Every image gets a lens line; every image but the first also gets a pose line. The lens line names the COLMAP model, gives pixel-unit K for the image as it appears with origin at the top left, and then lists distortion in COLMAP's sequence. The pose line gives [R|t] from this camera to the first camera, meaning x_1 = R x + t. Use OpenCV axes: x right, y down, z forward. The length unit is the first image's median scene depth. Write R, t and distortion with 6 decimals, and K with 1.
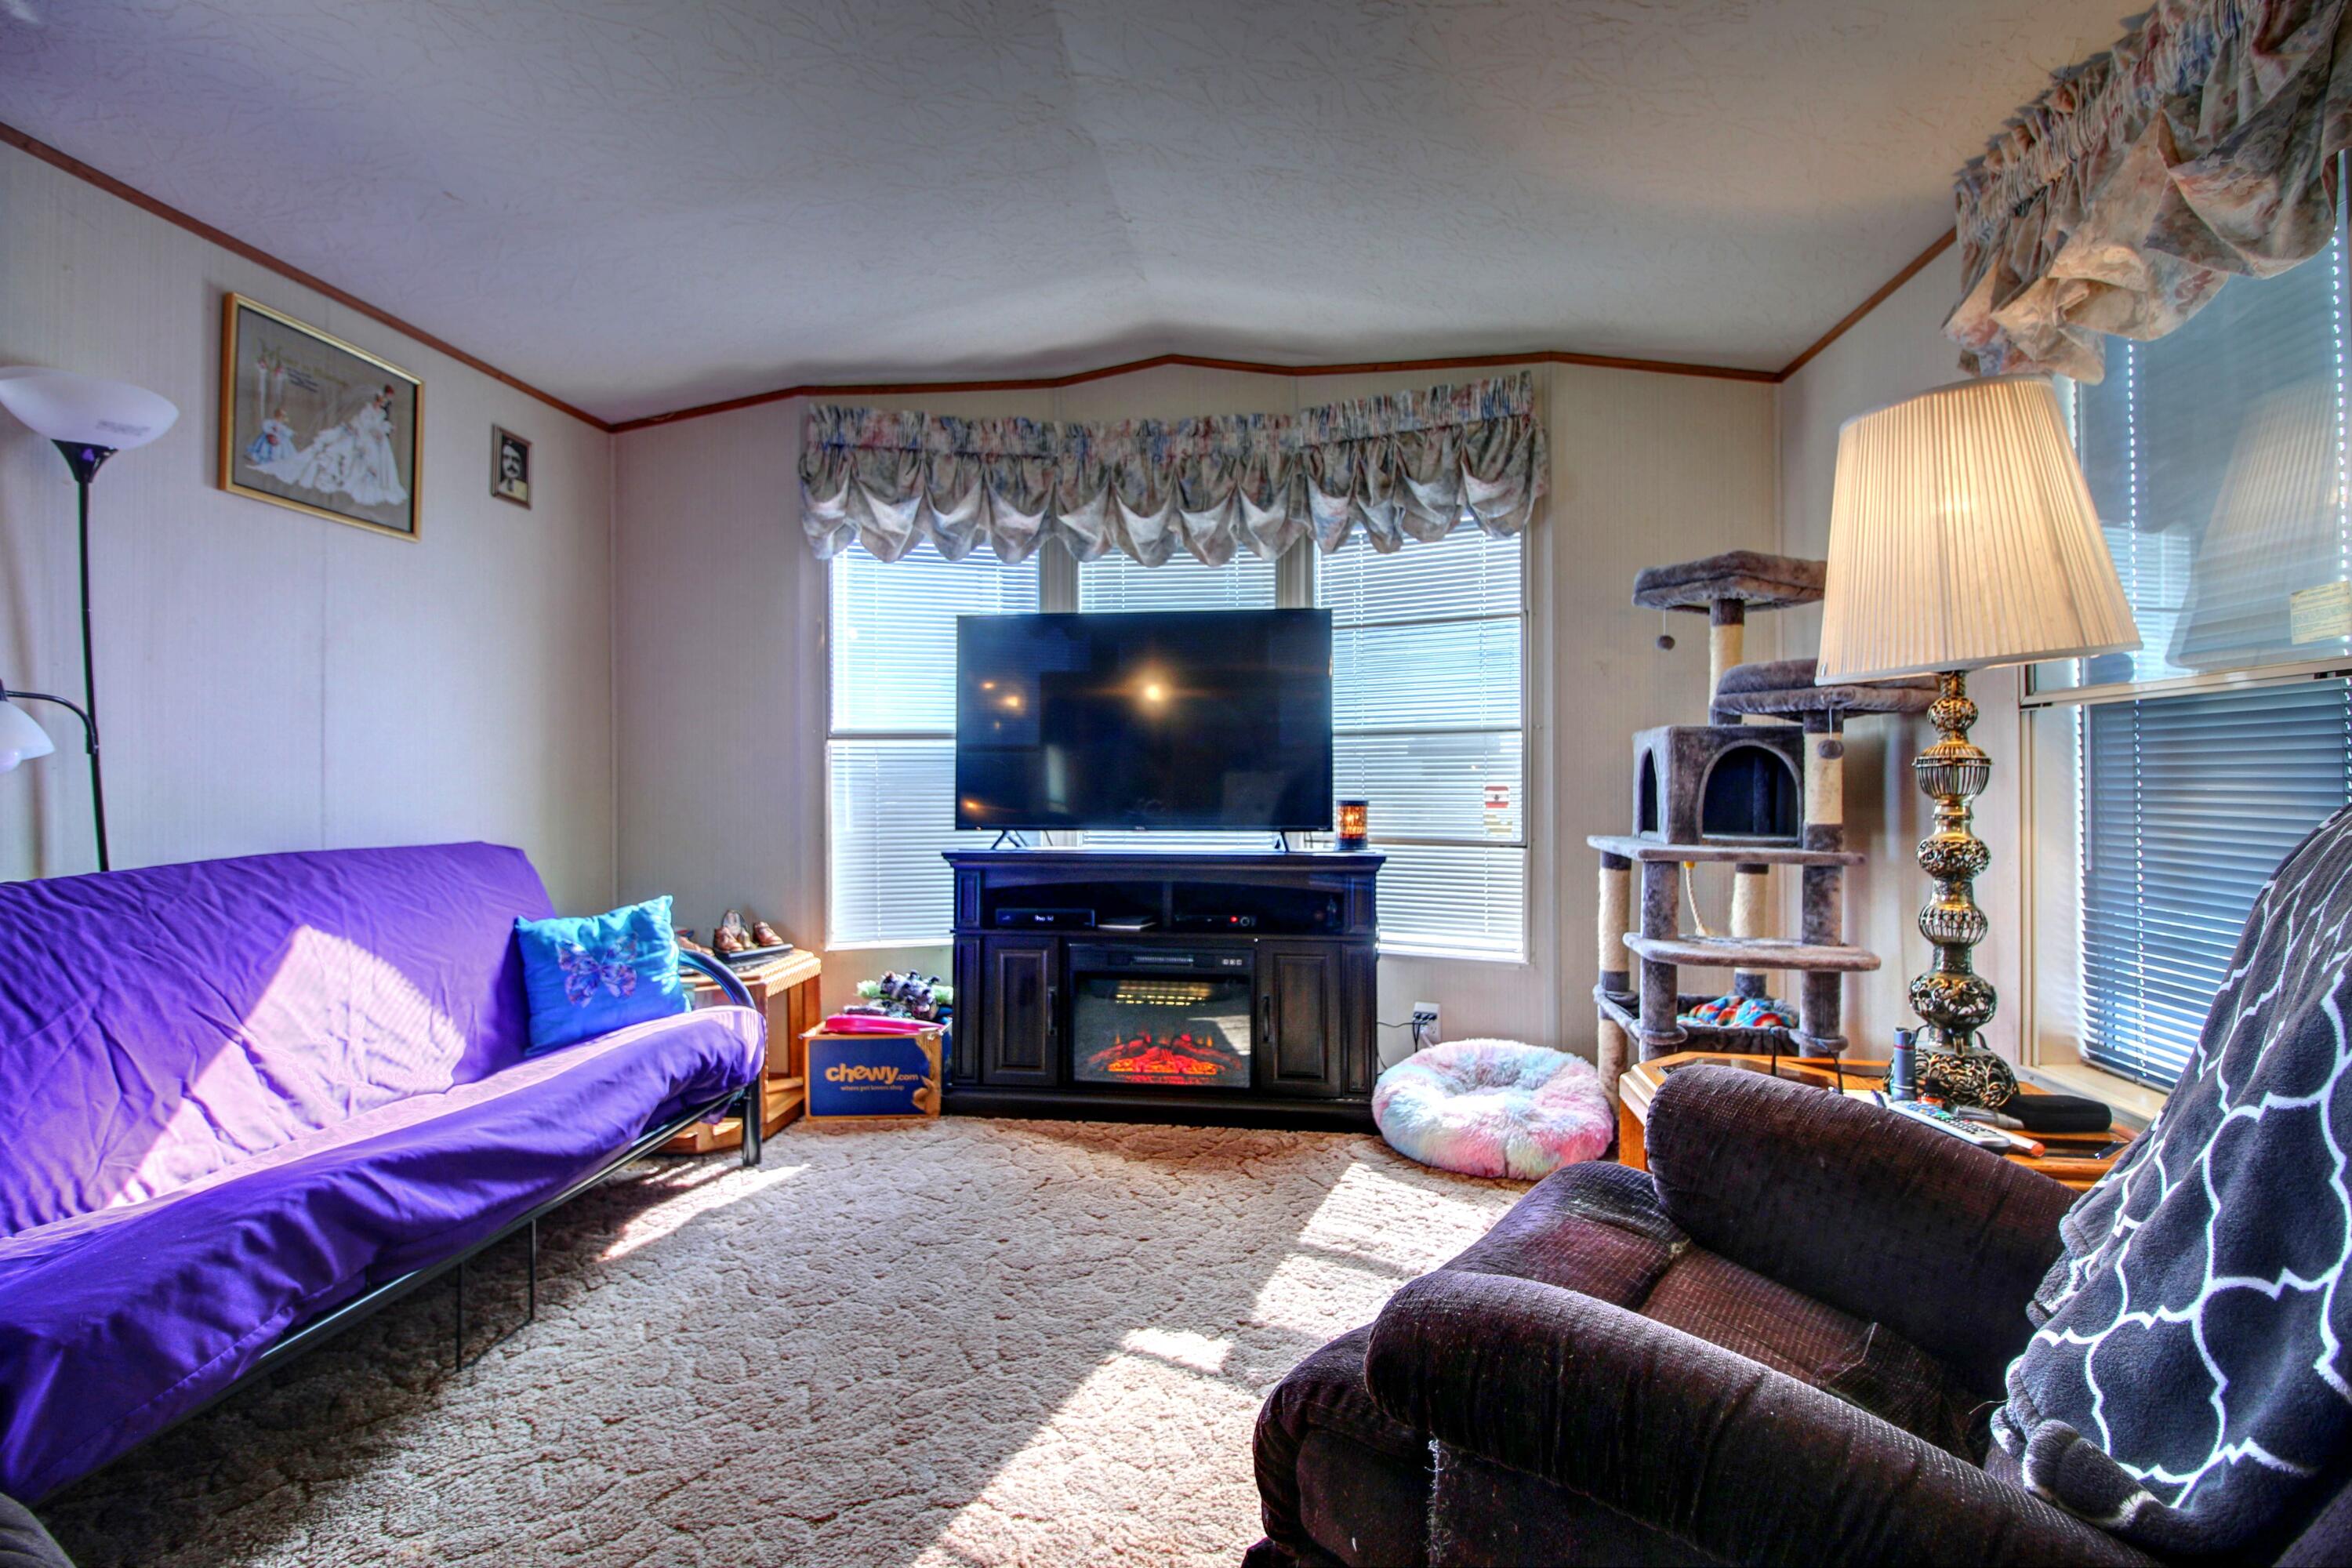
lens RADIAL K [[1086.3, 0, 1177.1], [0, 1086.3, 779.2], [0, 0, 1]] dist [-0.011955, -0.002625]
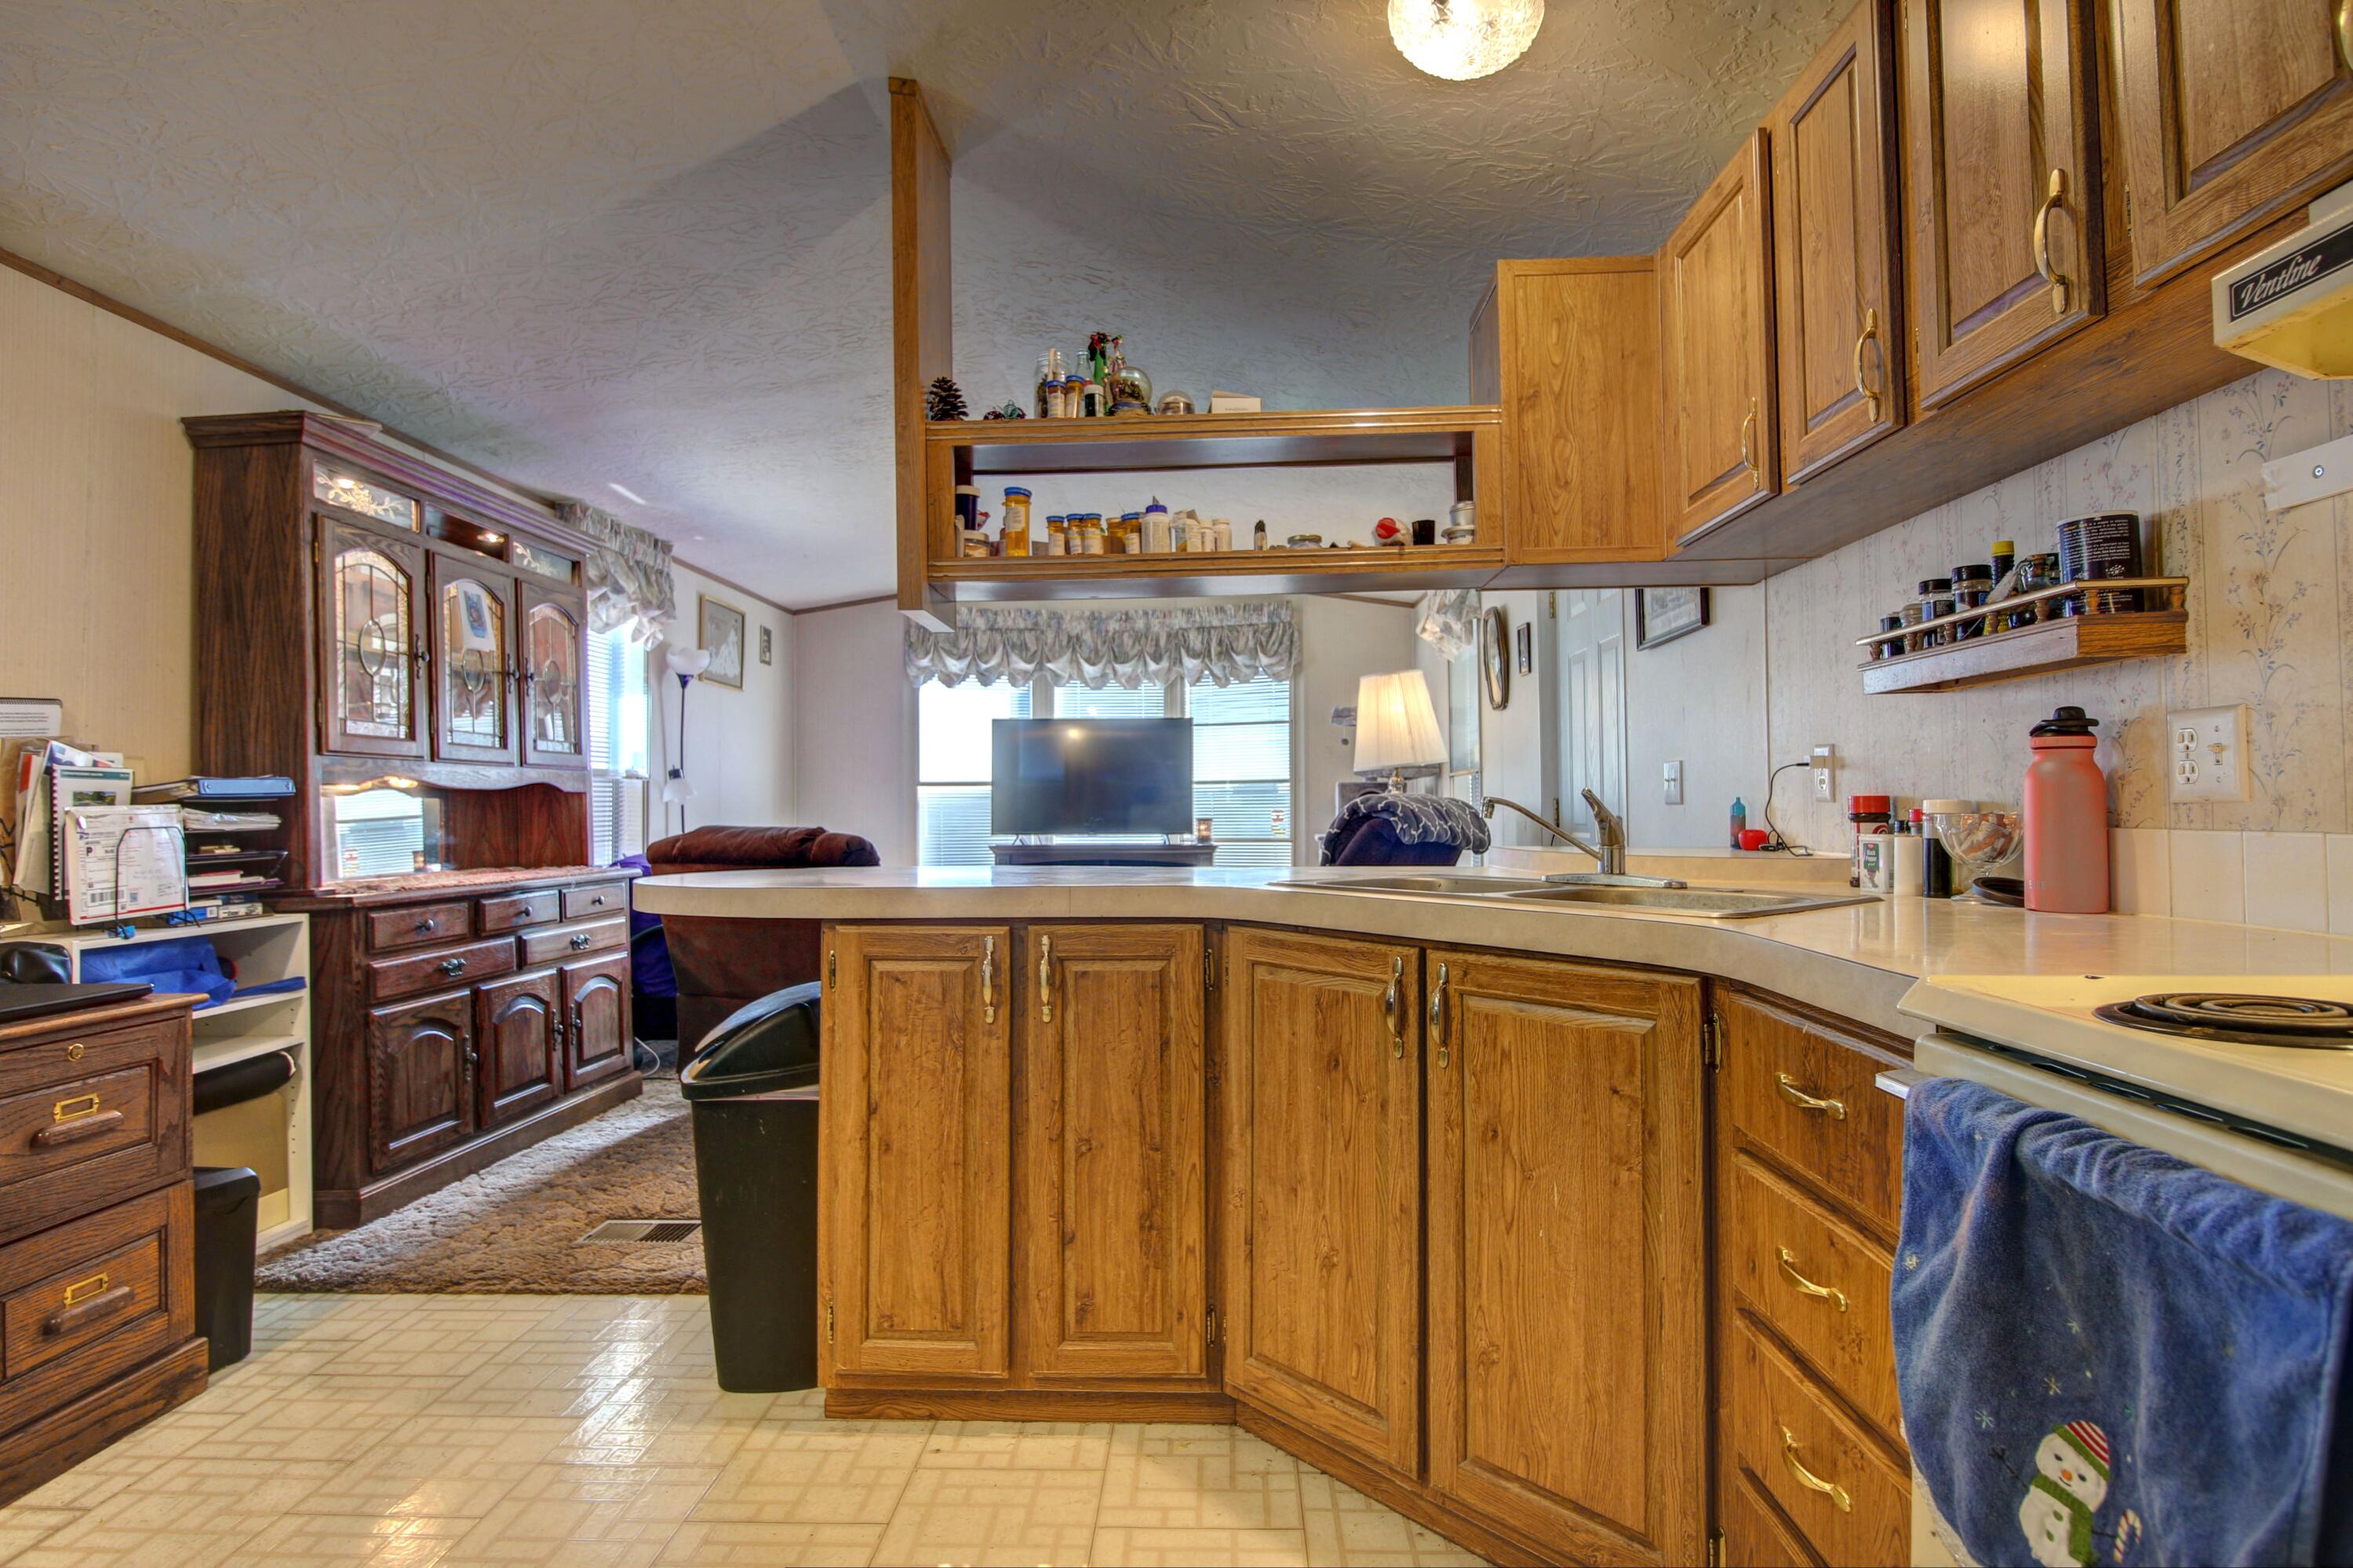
lens RADIAL K [[1276.2, 0, 1171.4], [0, 1276.2, 786.3], [0, 0, 1]] dist [-0.039468, -0.001501]
pose [[0.995975, -0.004160, 0.089537, -0.092833], [0.005164, 0.999926, -0.010982, -0.011204], [-0.089485, 0.011400, 0.995923, -1.179864]]
